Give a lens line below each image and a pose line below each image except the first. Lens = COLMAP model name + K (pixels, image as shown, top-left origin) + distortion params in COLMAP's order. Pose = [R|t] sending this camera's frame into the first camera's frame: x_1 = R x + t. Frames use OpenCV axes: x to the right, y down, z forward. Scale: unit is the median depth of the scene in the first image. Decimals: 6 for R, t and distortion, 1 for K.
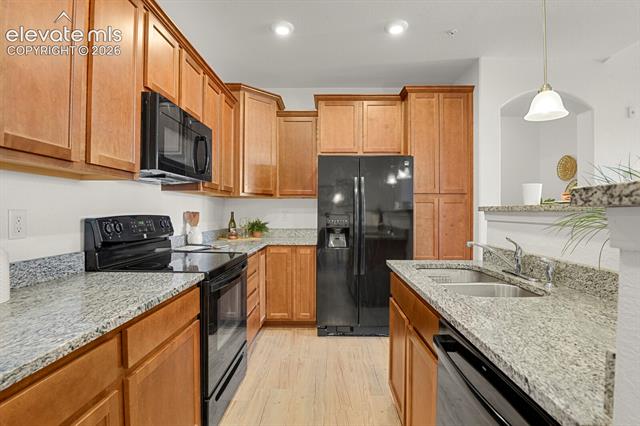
lens RADIAL K [[311.8, 0, 323.9], [0, 311.8, 213.9], [0, 0, 1]] dist [-0.026611, -0.002335]
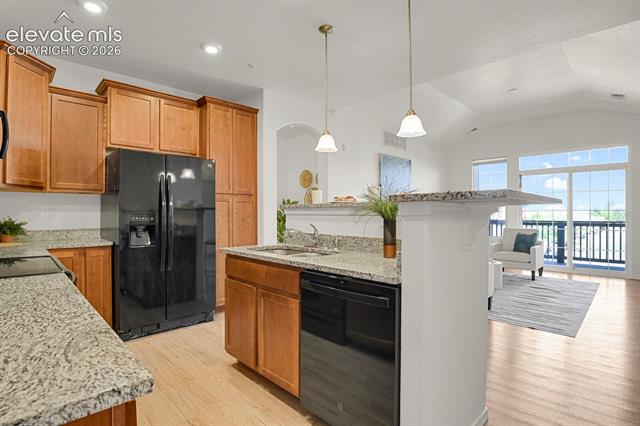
lens RADIAL K [[317.9, 0, 322.9], [0, 317.9, 213.6], [0, 0, 1]] dist [-0.025985, -0.001325]
pose [[0.699809, -0.004875, 0.714313, -0.251358], [0.007370, 0.999973, -0.000396, 0.011954], [-0.714292, 0.005542, 0.699826, -0.088295]]
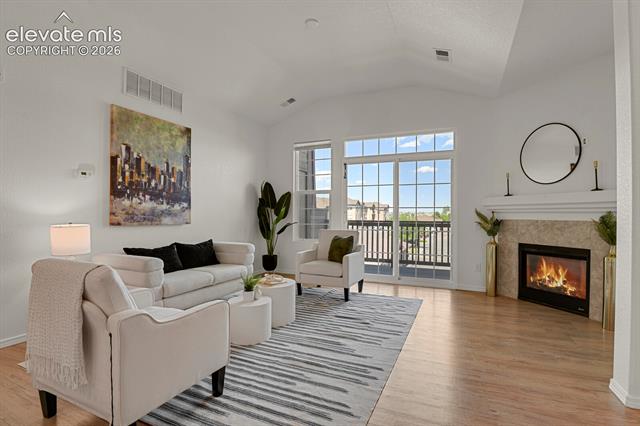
lens RADIAL K [[311.8, 0, 323.9], [0, 311.8, 213.9], [0, 0, 1]] dist [-0.026611, -0.002335]
pose [[0.391601, 0.003942, 0.920127, 0.602441], [0.001003, 0.999988, -0.004711, 0.043468], [-0.920135, 0.002768, 0.391592, -0.111283]]
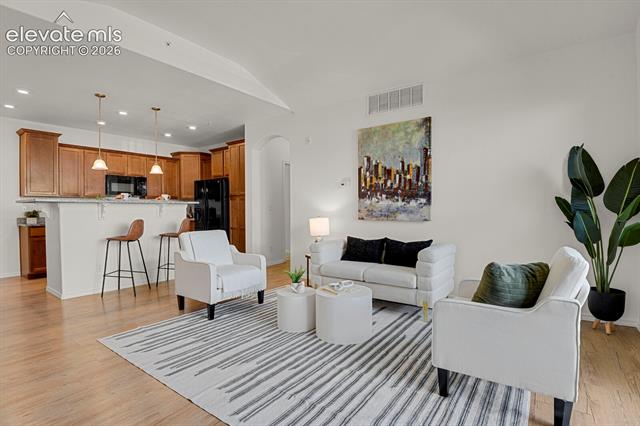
lens RADIAL K [[311.8, 0, 323.9], [0, 311.8, 213.9], [0, 0, 1]] dist [-0.026611, -0.002335]
pose [[0.822270, -0.000770, -0.569096, 1.937209], [0.005198, 0.999968, 0.006158, 0.041503], [0.569073, -0.008022, 0.822248, -0.303656]]
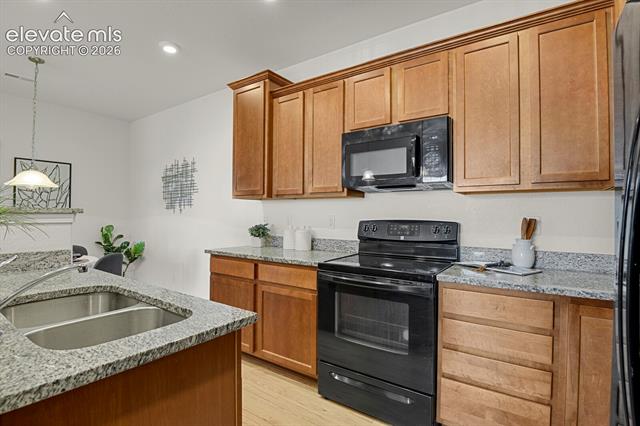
lens RADIAL K [[311.8, 0, 323.9], [0, 311.8, 213.9], [0, 0, 1]] dist [-0.026611, -0.002335]
pose [[-0.555275, -0.011617, -0.831586, 0.358964], [-0.013684, 0.999895, -0.004831, -0.005752], [0.831554, 0.008697, -0.555376, 0.875306]]
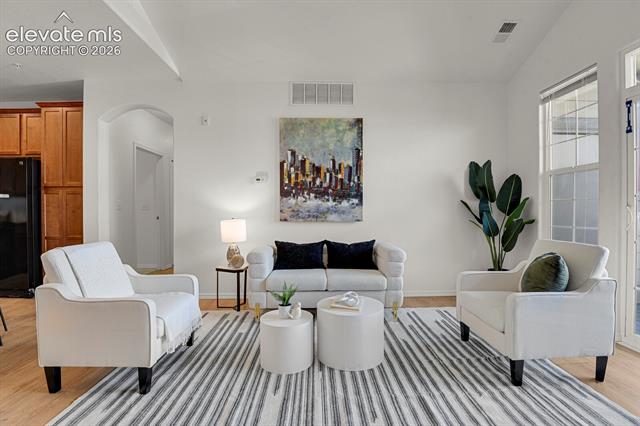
lens RADIAL K [[311.8, 0, 323.9], [0, 311.8, 213.9], [0, 0, 1]] dist [-0.026611, -0.002335]
pose [[0.999080, -0.004325, 0.042664, 1.387061], [0.004081, 0.999975, 0.005793, 0.041715], [-0.042688, -0.005614, 0.999073, -0.291304]]
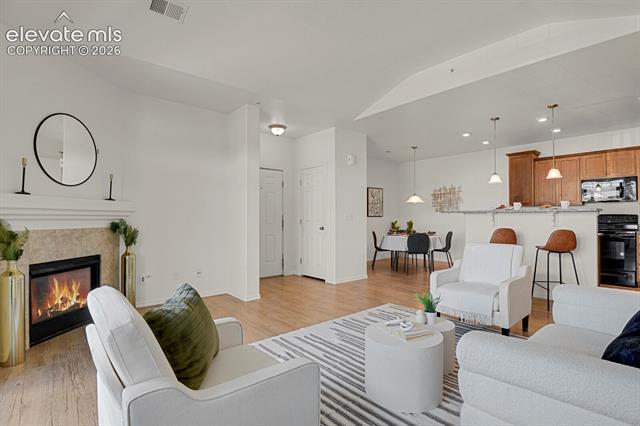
lens RADIAL K [[311.8, 0, 323.9], [0, 311.8, 213.9], [0, 0, 1]] dist [-0.026611, -0.002335]
pose [[-0.744196, -0.008411, -0.667909, 2.041986], [-0.002840, 0.999952, -0.009428, 0.021545], [0.667955, -0.005120, -0.744184, 0.825246]]
